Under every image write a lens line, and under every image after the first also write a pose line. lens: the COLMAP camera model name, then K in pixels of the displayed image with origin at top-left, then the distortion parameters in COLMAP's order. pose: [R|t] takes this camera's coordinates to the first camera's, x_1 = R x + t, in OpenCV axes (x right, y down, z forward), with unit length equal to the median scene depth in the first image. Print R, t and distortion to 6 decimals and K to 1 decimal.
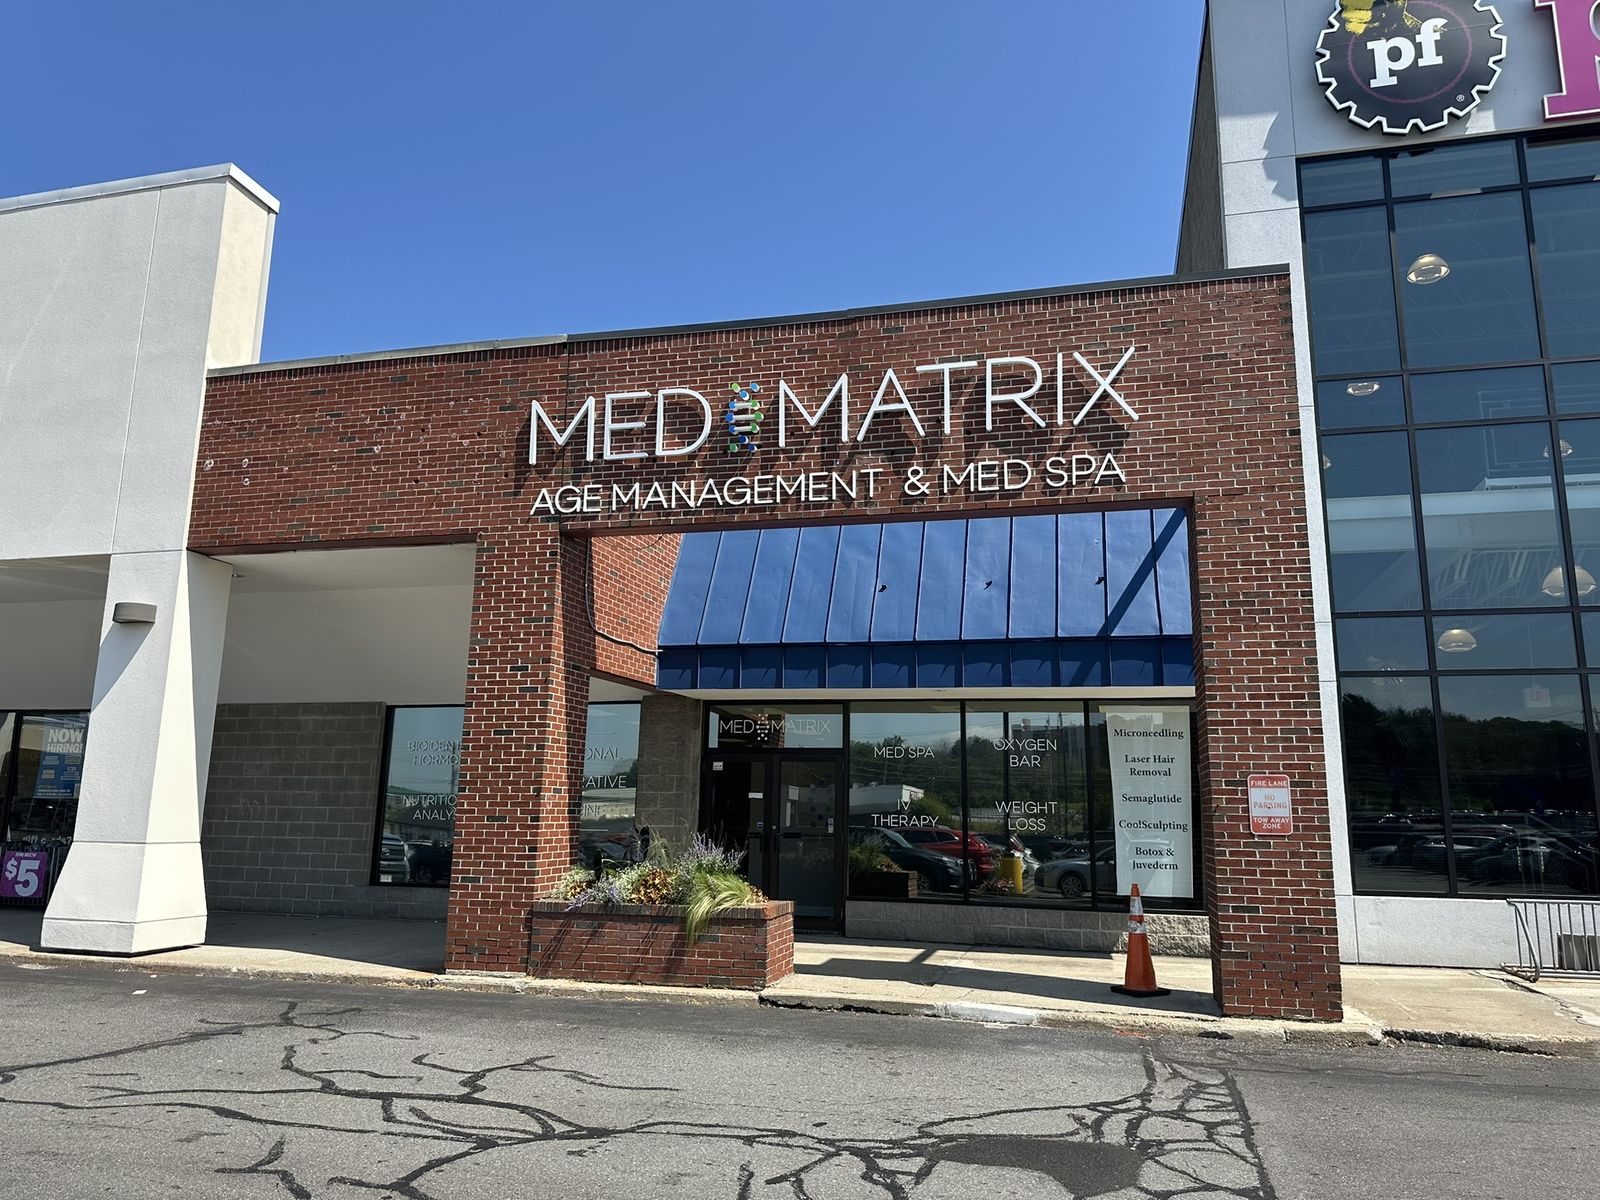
lens RADIAL K [[1134.7, 0, 784.9], [0, 1134.7, 597.6], [0, 0, 1]] dist [0.072555, -0.095046]
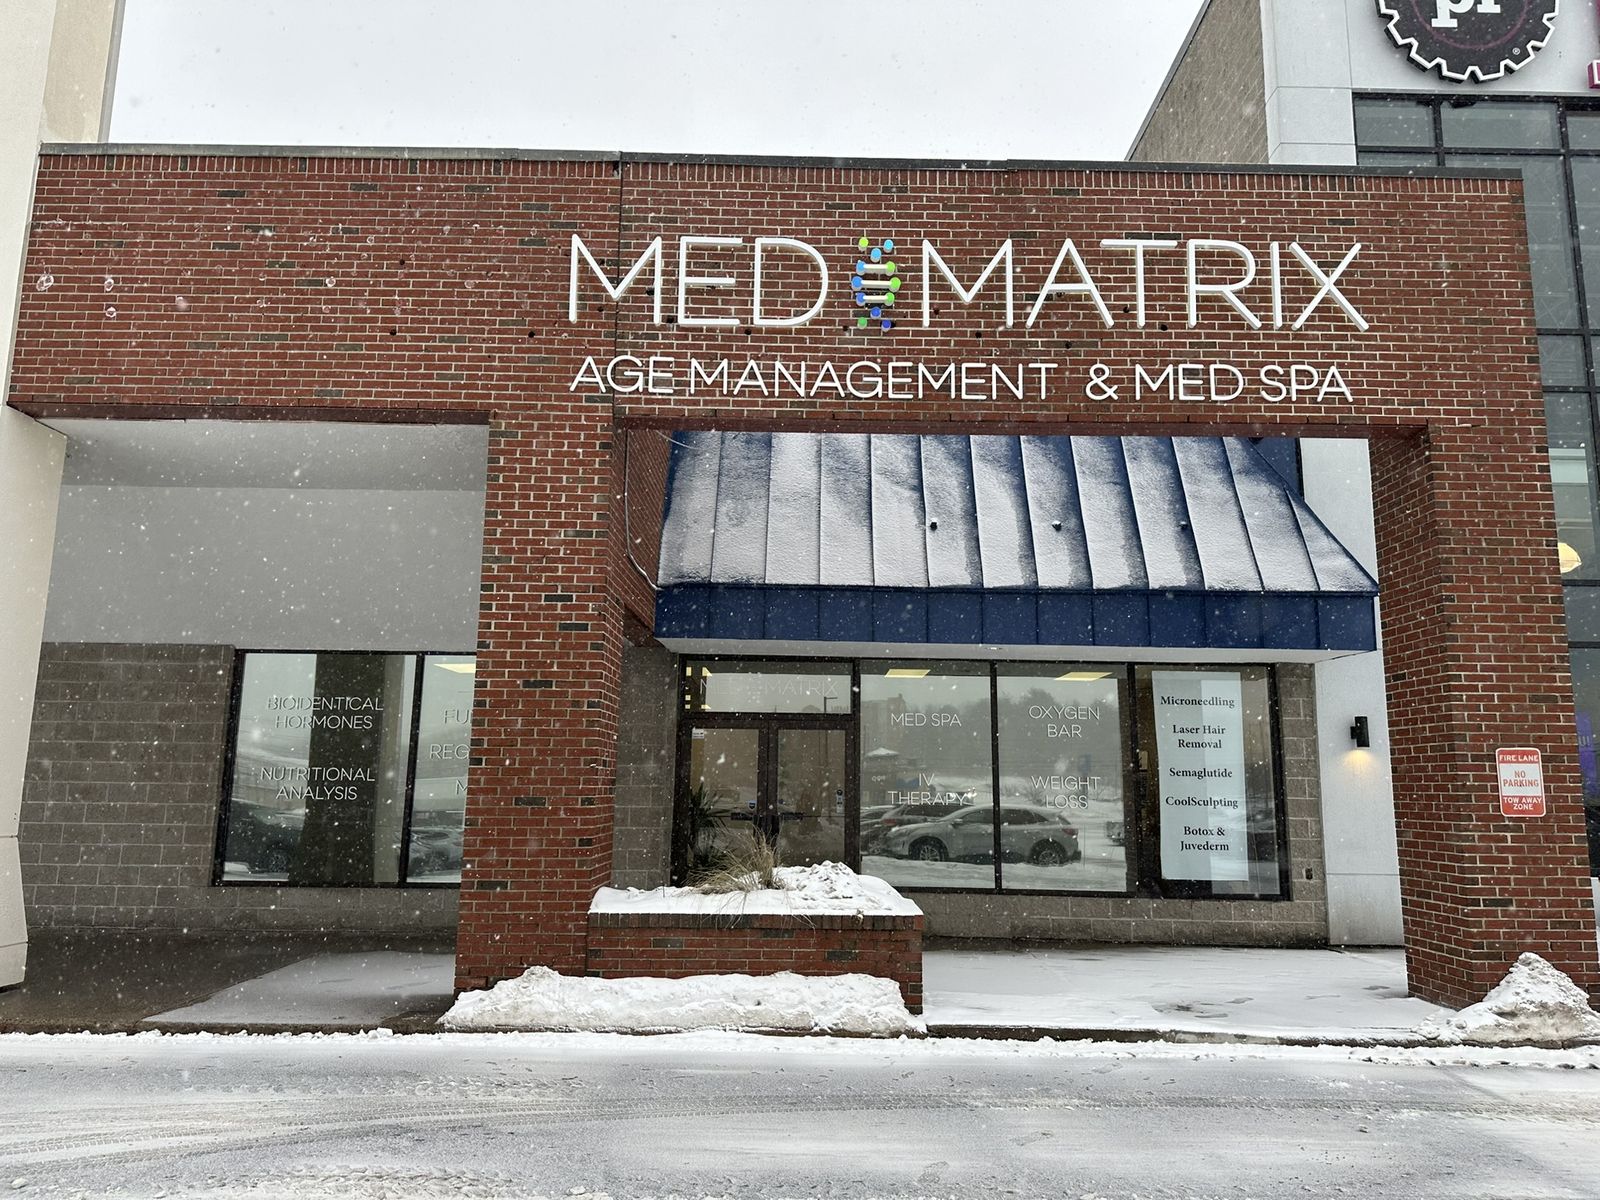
lens RADIAL K [[1134.7, 0, 800.5], [0, 1134.7, 614.1], [0, 0, 1]] dist [0.072555, -0.095046]
pose [[0.964408, 0.037143, 0.261797, -0.270449], [-0.047507, 0.998313, 0.033370, 0.040166], [-0.260116, -0.044620, 0.964546, 0.246847]]
